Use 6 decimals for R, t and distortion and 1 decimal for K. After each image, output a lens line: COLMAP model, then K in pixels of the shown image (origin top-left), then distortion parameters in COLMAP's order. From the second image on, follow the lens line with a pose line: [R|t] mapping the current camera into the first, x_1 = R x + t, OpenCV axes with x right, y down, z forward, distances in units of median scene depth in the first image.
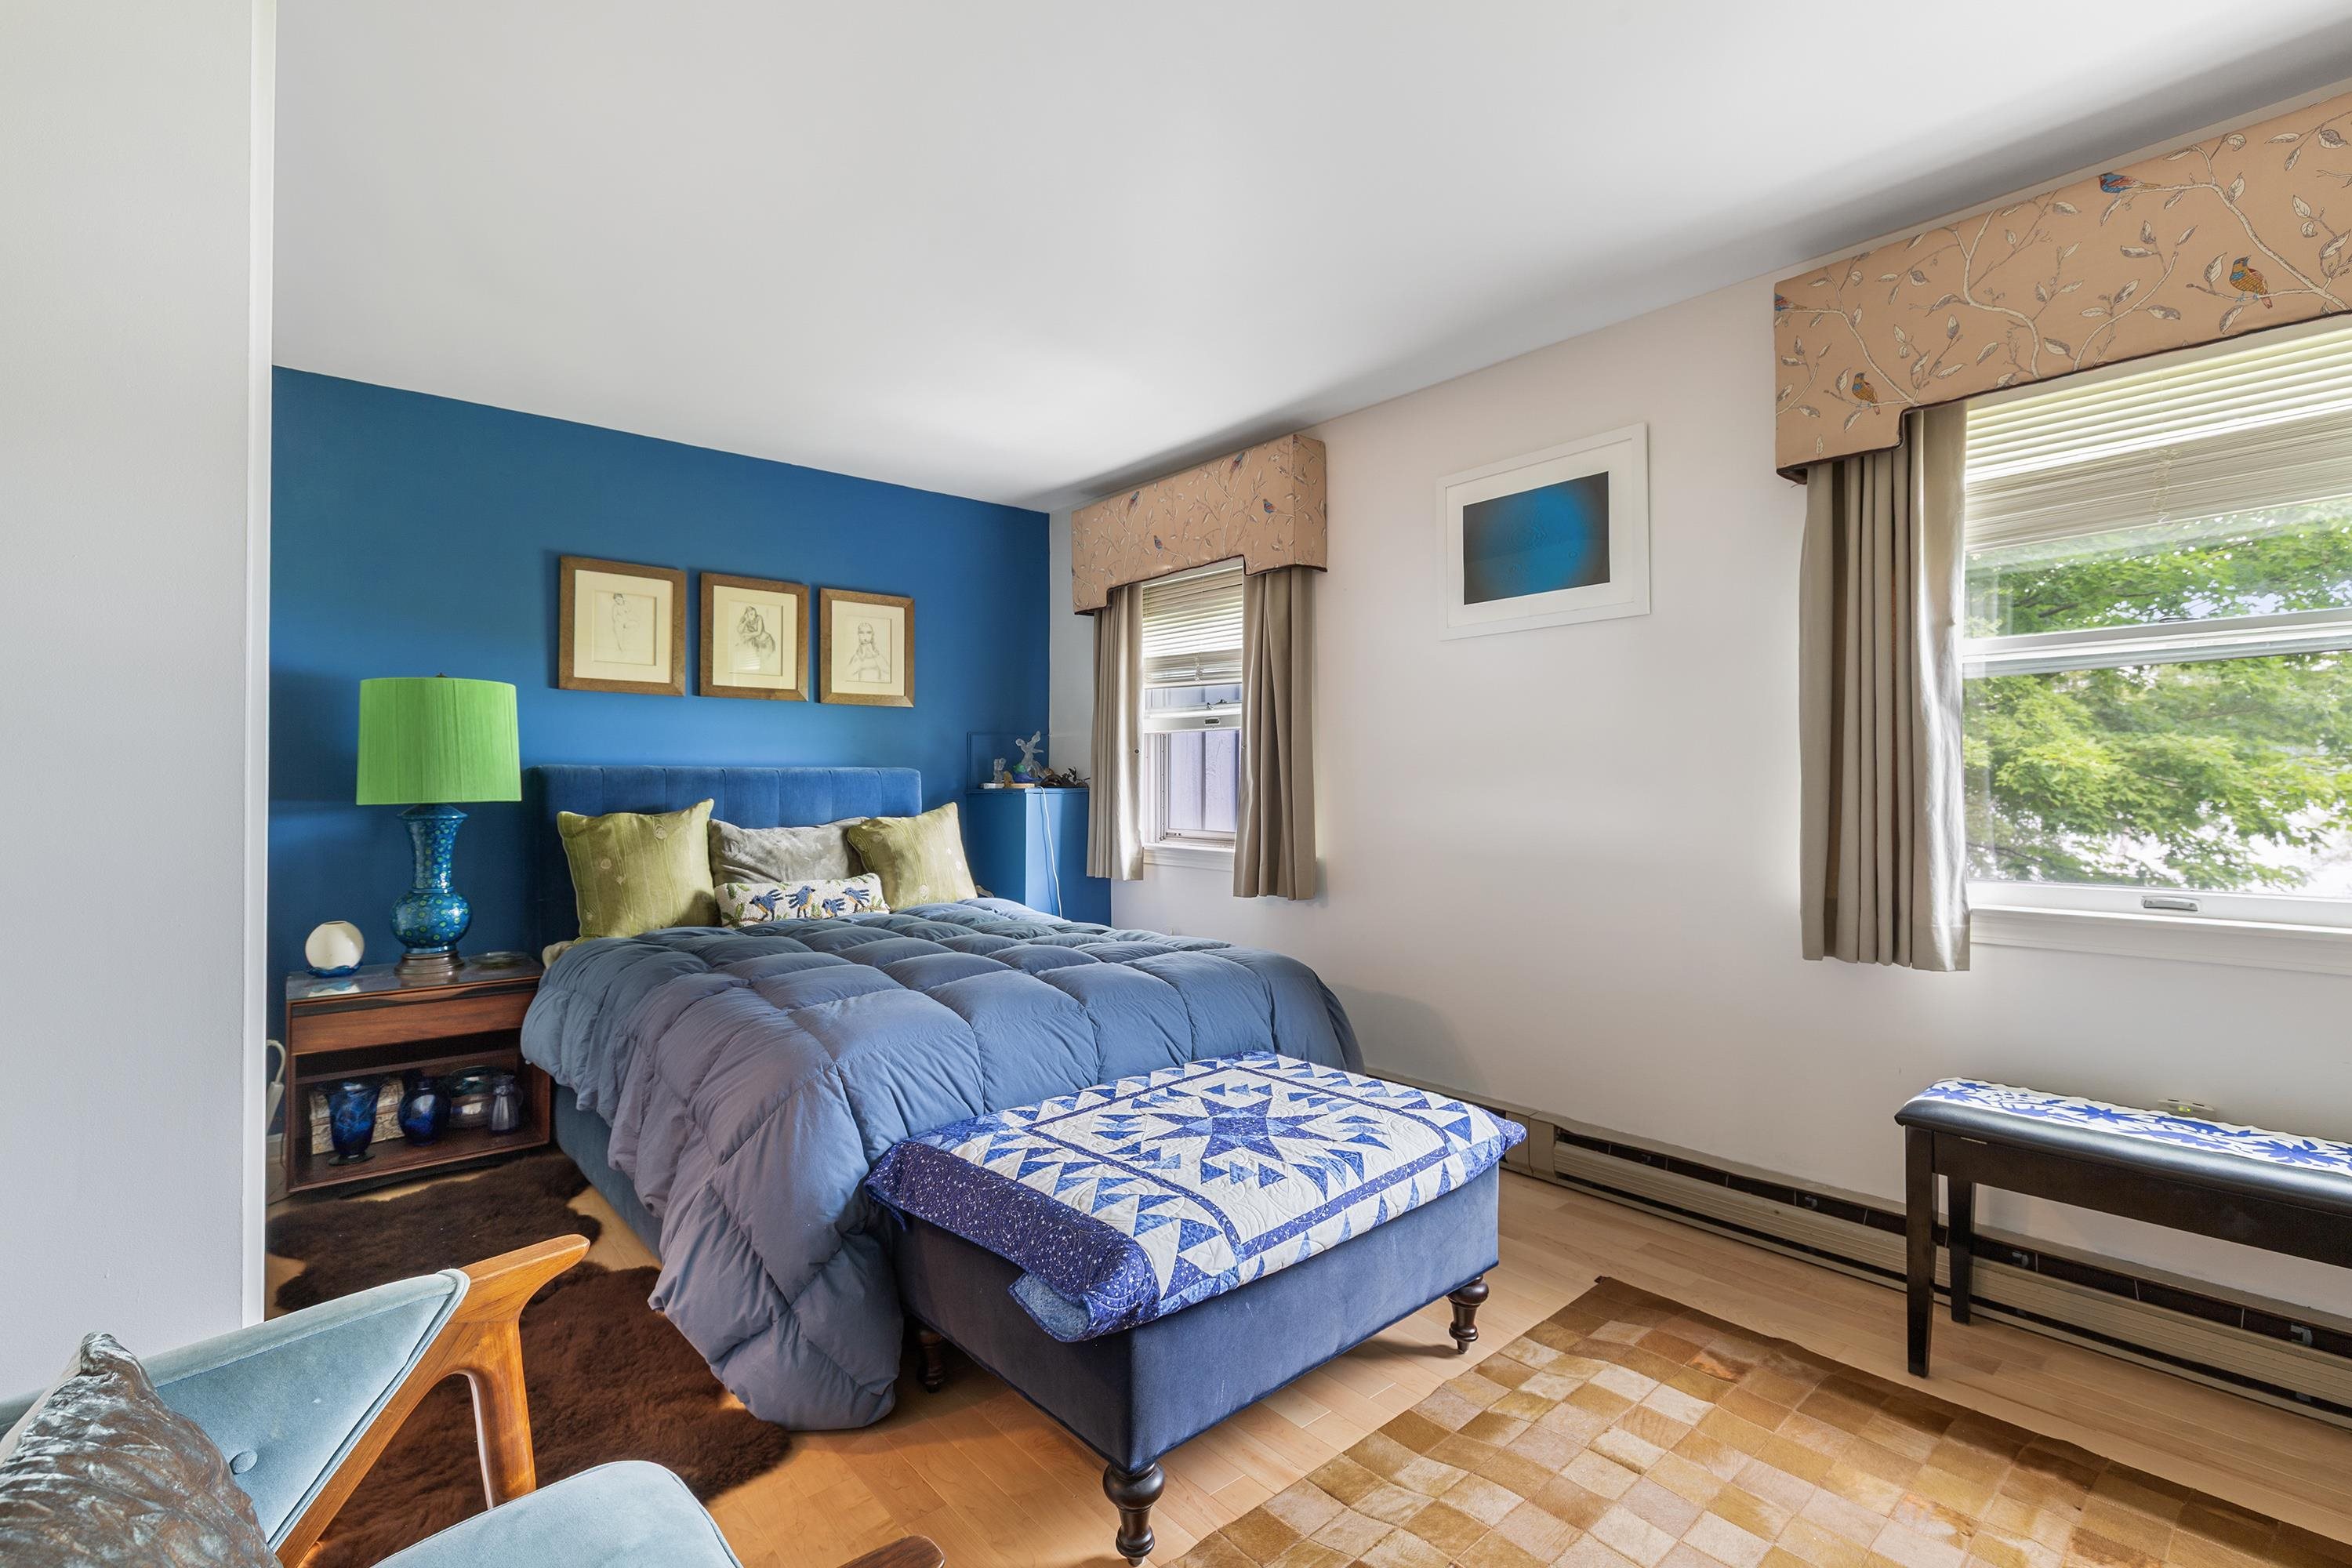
lens RADIAL K [[1061.1, 0, 1168.2], [0, 1061.1, 785.6], [0, 0, 1]] dist [0.002326, 0.000504]
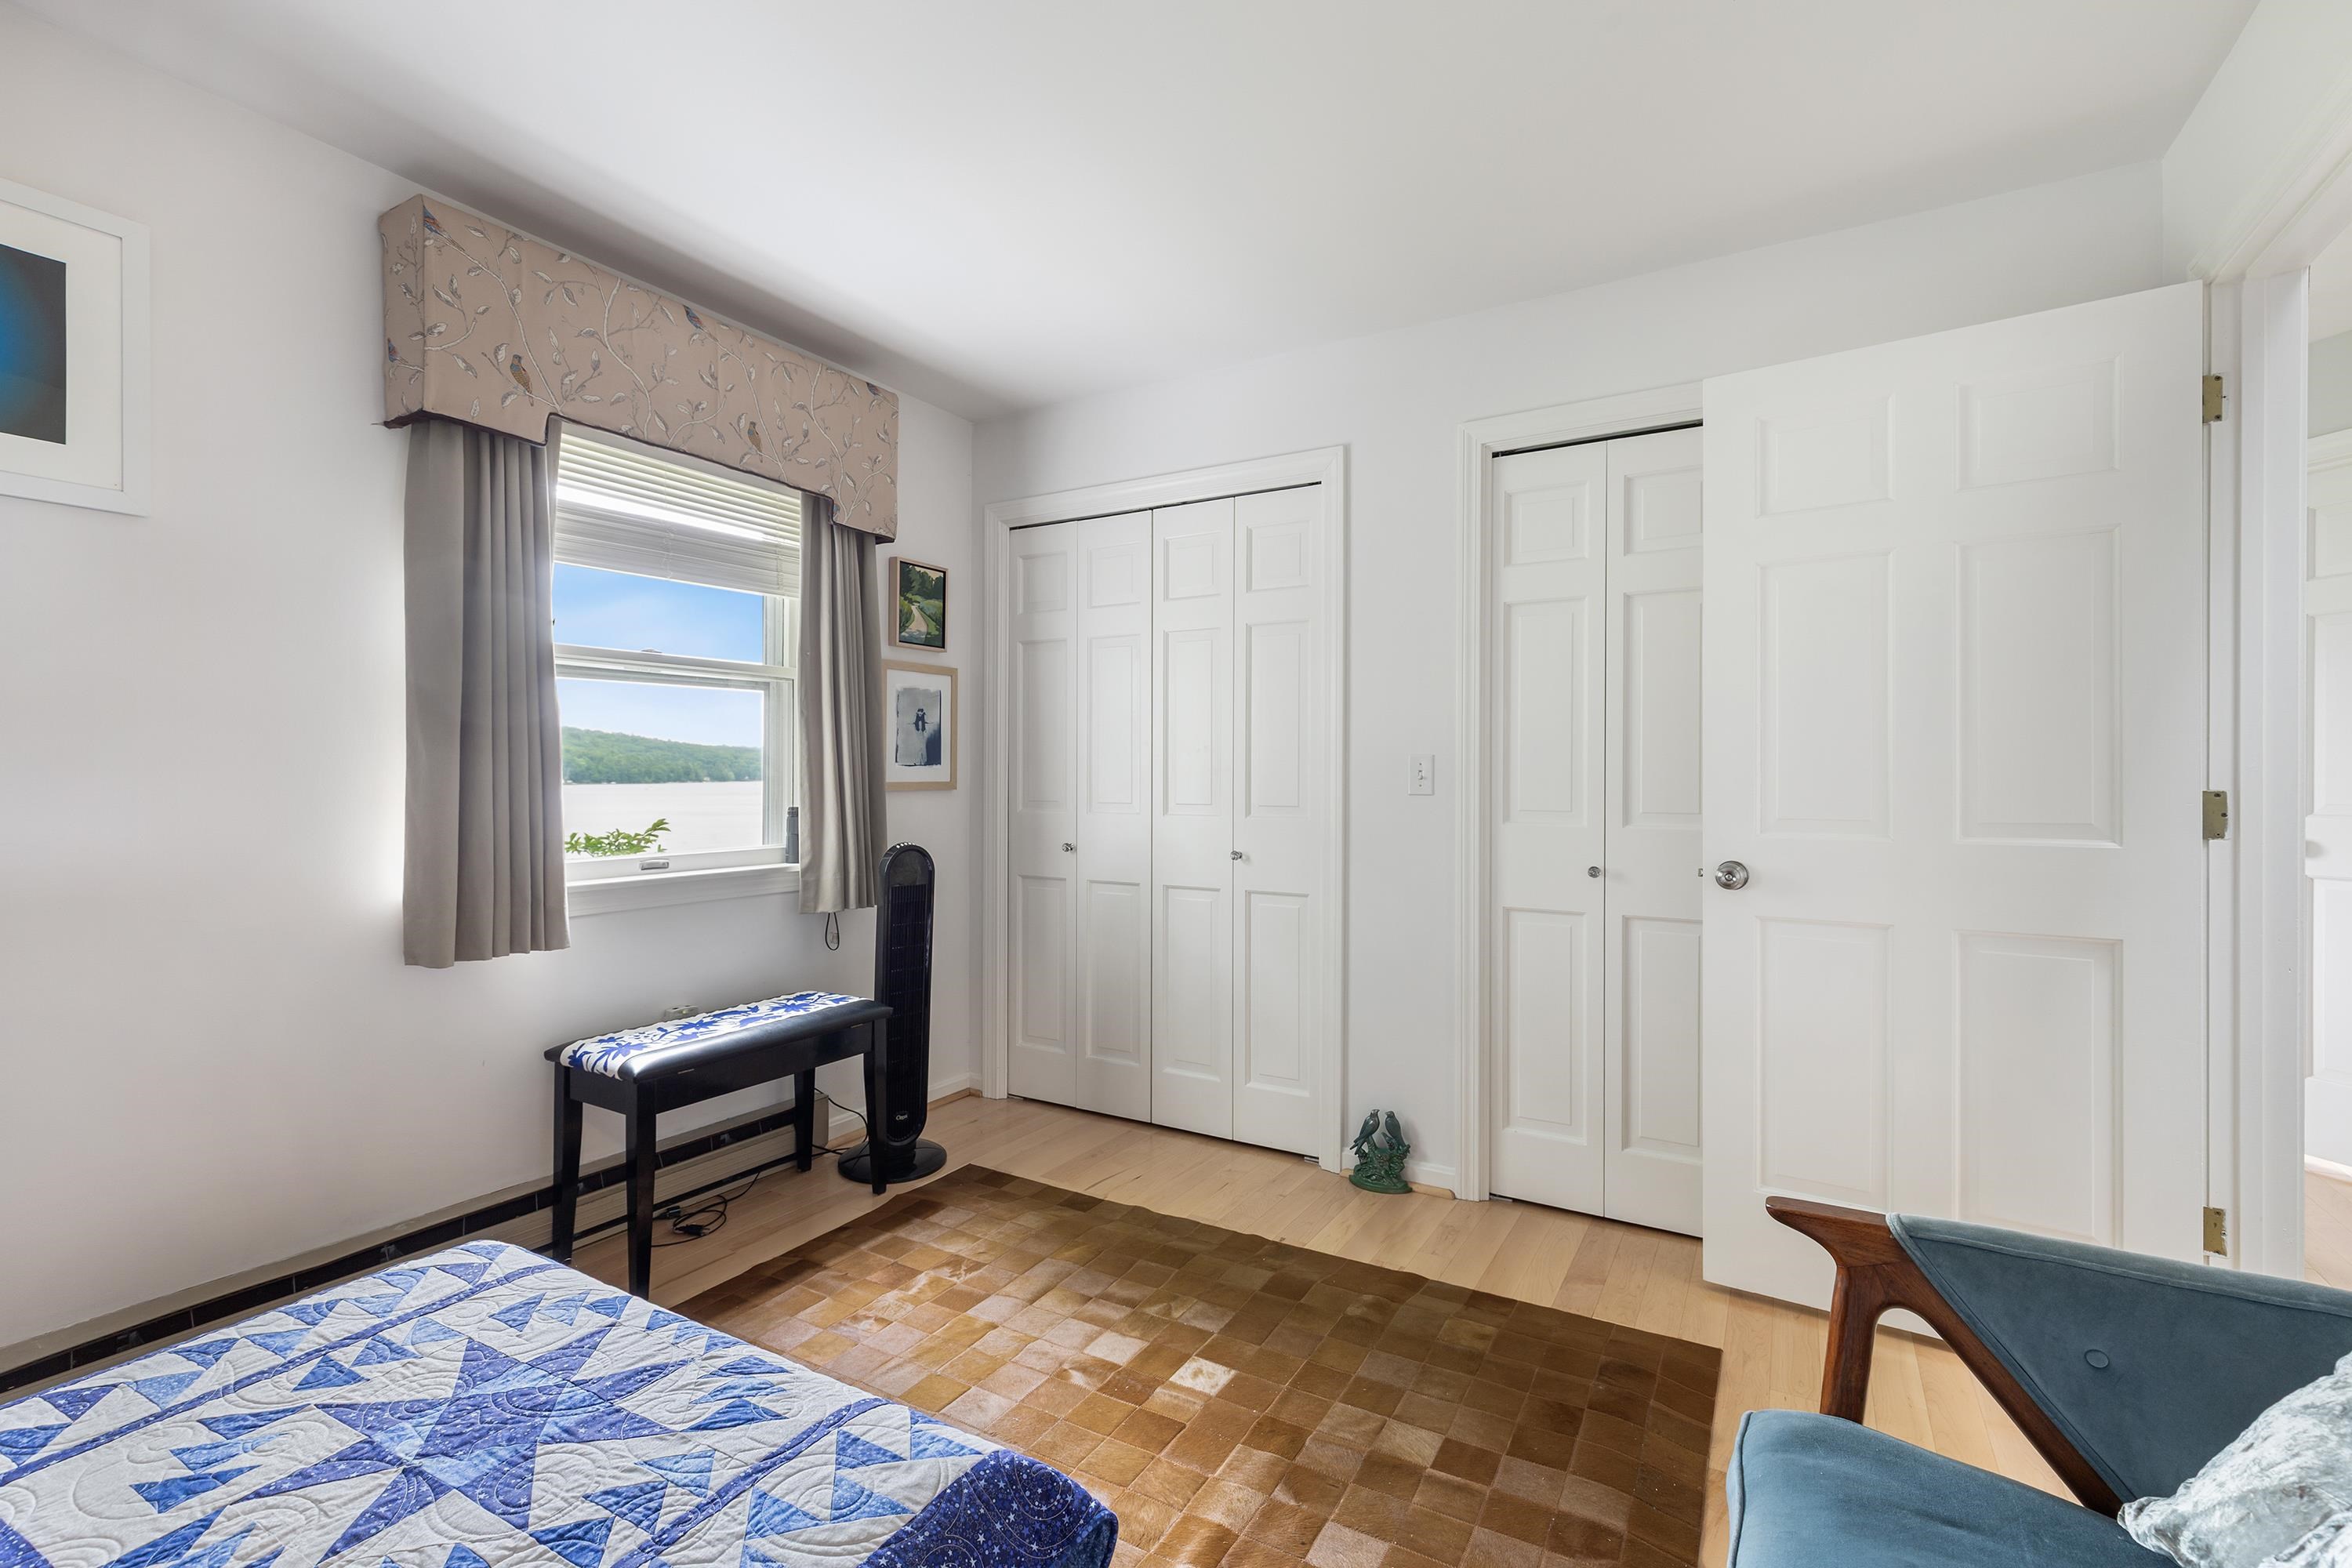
lens RADIAL K [[1048.3, 0, 1171.9], [0, 1048.3, 780.3], [0, 0, 1]] dist [0.005702, -0.000510]
pose [[-0.312792, -0.002541, 0.949818, -0.507362], [-0.003171, 0.999994, 0.001631, 0.001299], [-0.949816, -0.002502, -0.312799, 0.801626]]
